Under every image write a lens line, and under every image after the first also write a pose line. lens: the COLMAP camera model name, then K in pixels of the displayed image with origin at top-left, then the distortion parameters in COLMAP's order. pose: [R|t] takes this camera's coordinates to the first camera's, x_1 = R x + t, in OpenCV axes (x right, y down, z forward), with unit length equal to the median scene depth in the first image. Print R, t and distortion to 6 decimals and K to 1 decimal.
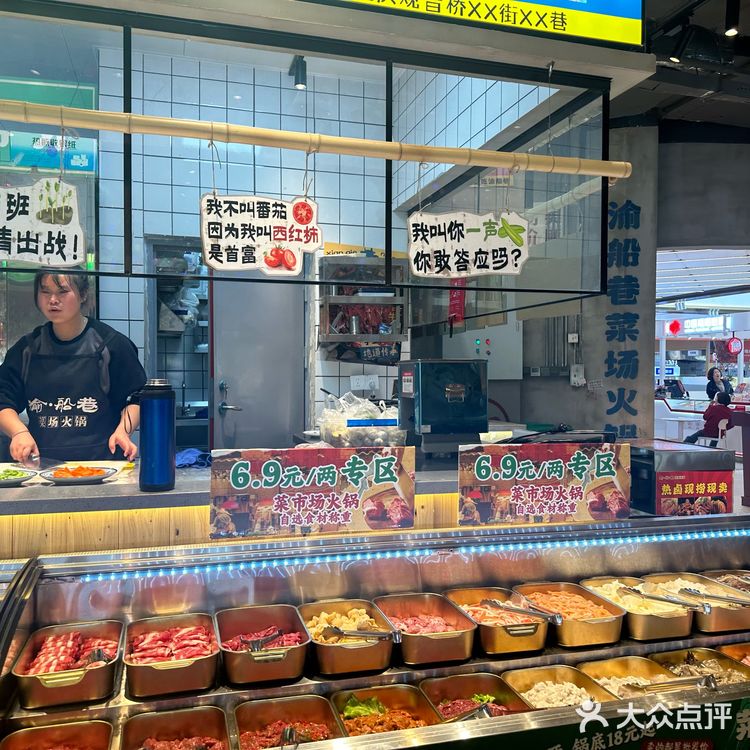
lens RADIAL K [[598.8, 0, 375.0], [0, 598.8, 375.0], [0, 0, 1]] dist [0.086746, 0.001747]
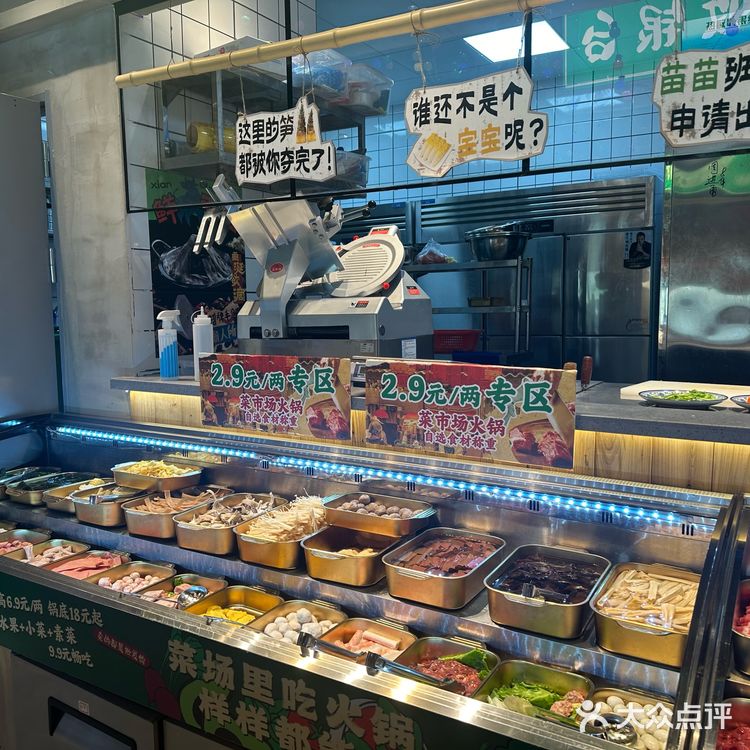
lens RADIAL K [[718.3, 0, 375.0], [0, 718.3, 375.0], [0, 0, 1]] dist [-0.055065, -0.004418]
pose [[0.710987, 0.072873, -0.699419, 0.875581], [0.014286, 0.992914, 0.117975, 0.008398], [0.703060, -0.093870, 0.704908, 0.208250]]
